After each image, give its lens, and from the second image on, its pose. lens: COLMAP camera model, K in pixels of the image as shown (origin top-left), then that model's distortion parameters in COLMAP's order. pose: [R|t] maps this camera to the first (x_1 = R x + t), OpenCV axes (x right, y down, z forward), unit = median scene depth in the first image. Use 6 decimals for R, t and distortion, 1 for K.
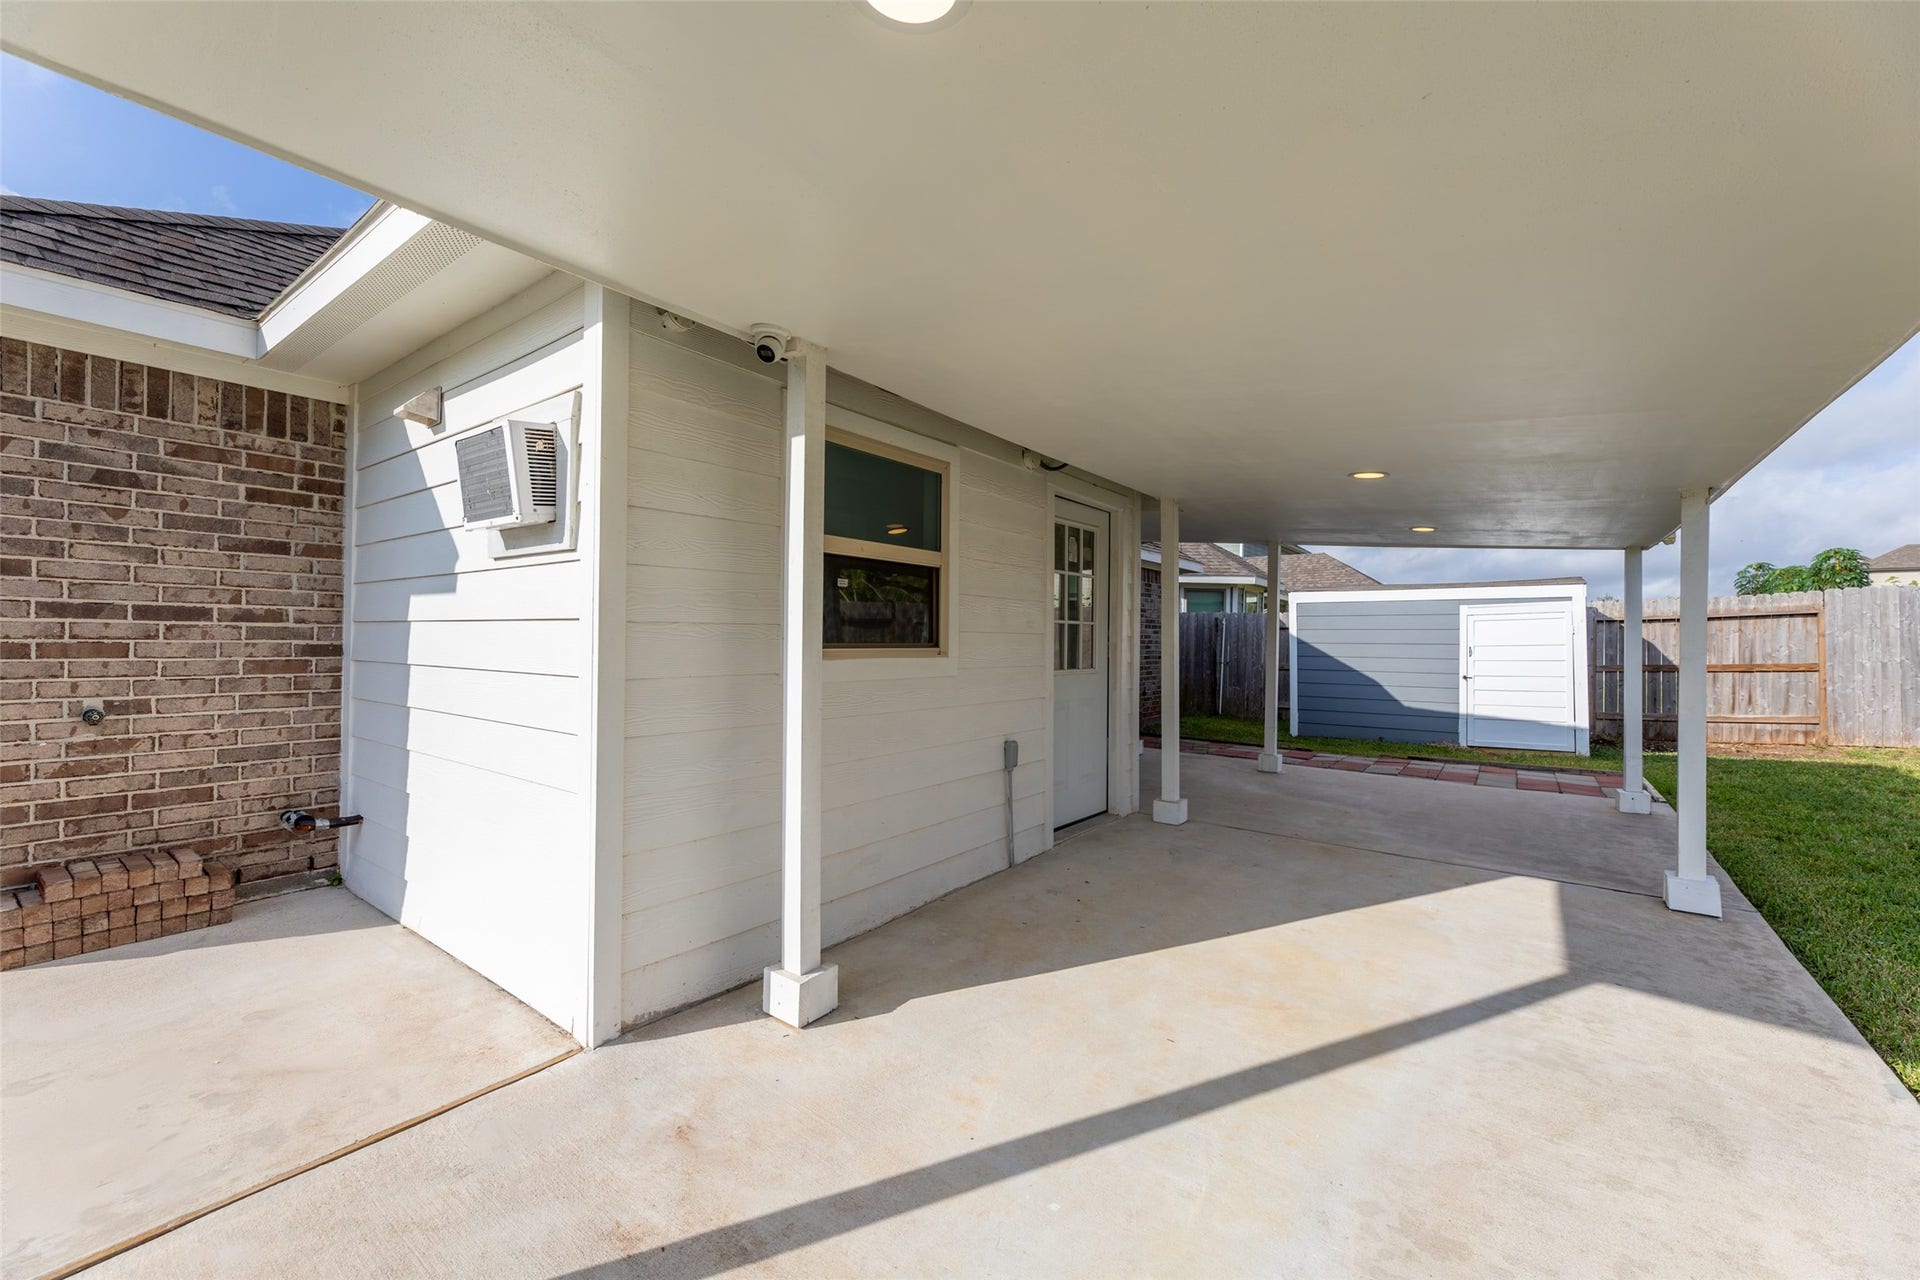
lens RADIAL K [[770.3, 0, 954.7], [0, 770.3, 643.5], [0, 0, 1]] dist [0.000882, 0.000286]
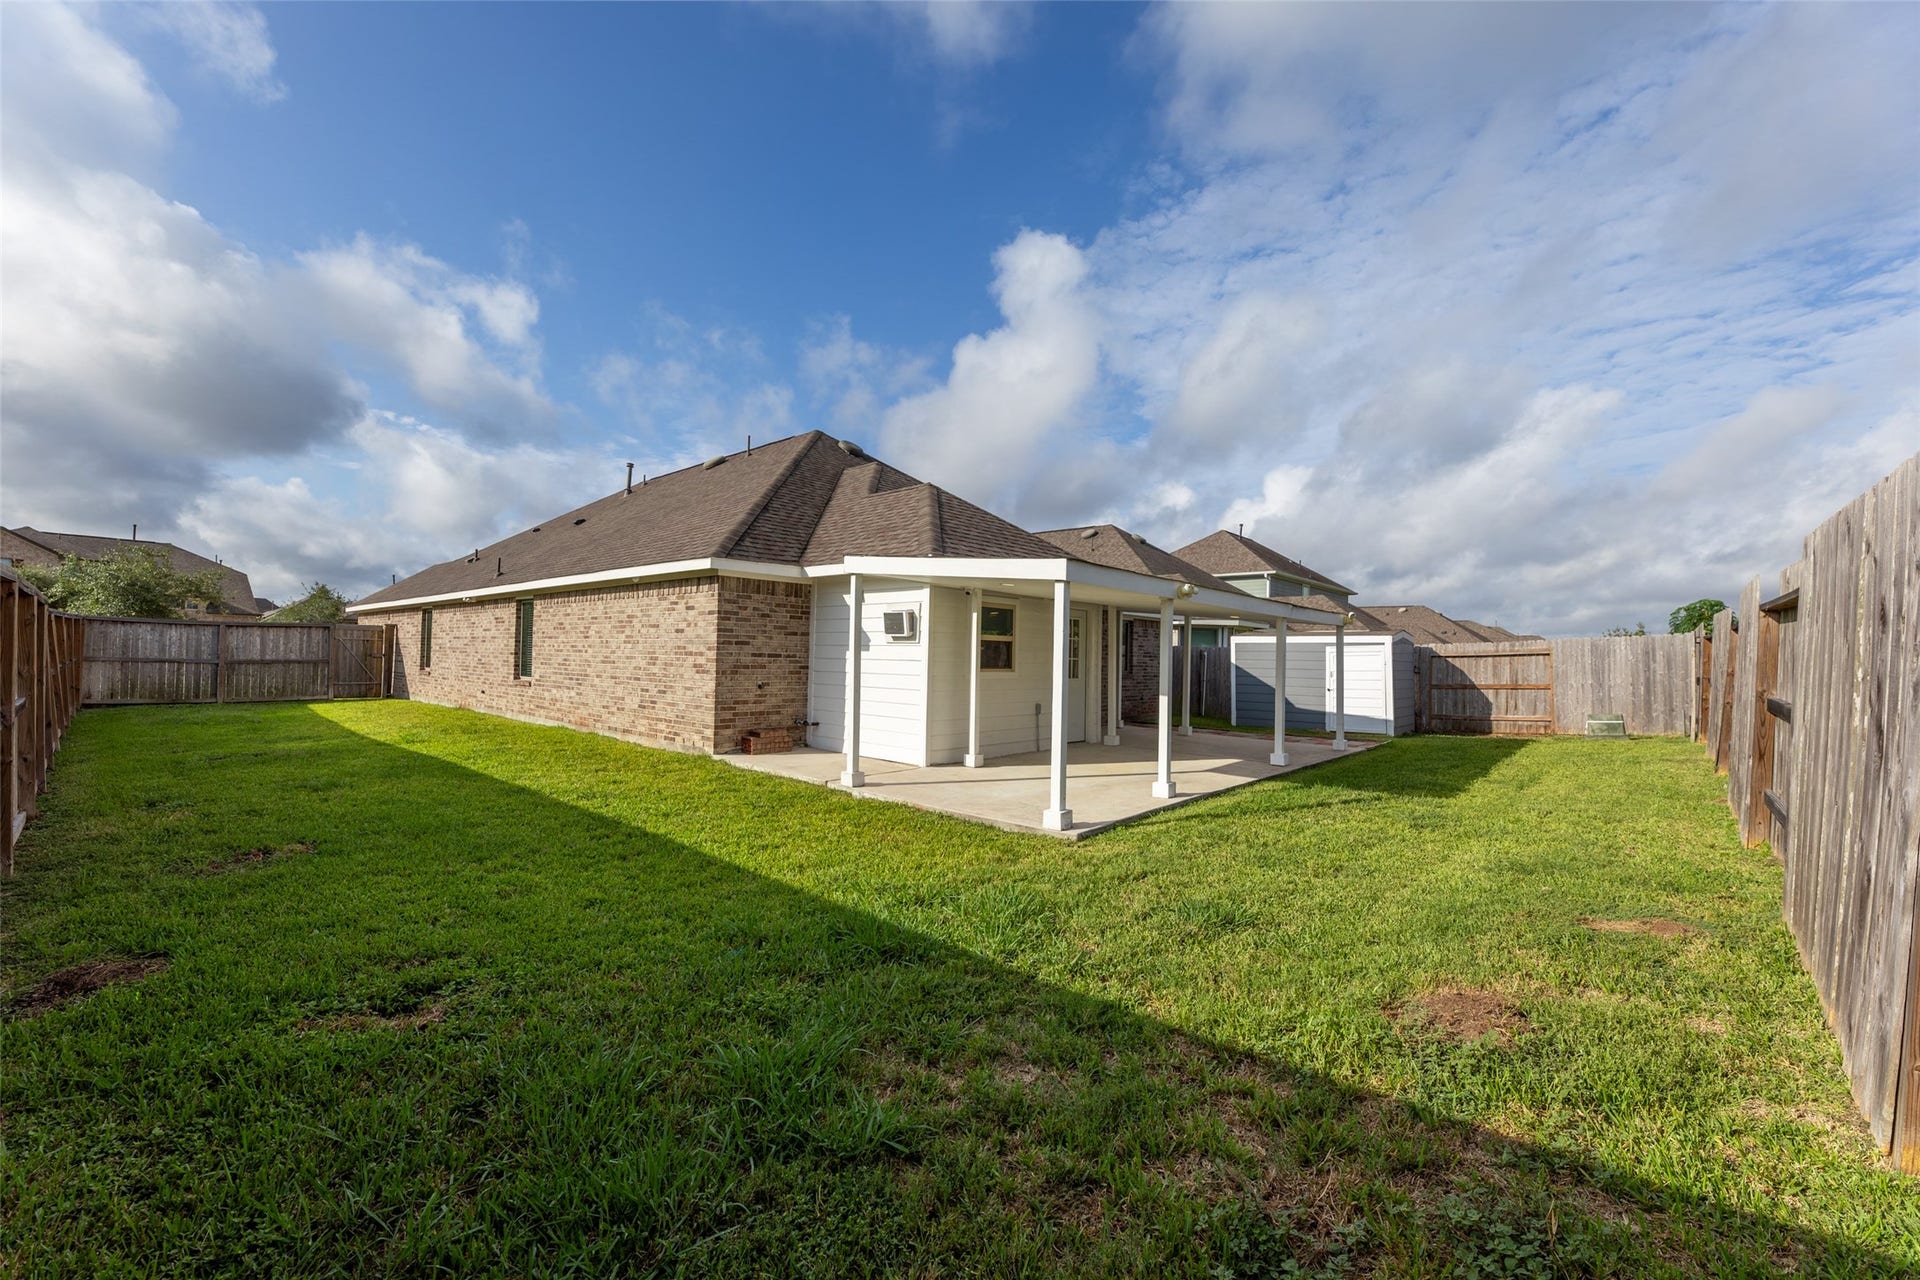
lens RADIAL K [[770.3, 0, 954.7], [0, 770.3, 643.5], [0, 0, 1]] dist [0.000882, 0.000286]
pose [[0.995494, 0.007946, -0.094494, 0.042212], [-0.010430, 0.999612, -0.025826, -0.014010], [0.094252, 0.026696, 0.995190, -2.076430]]
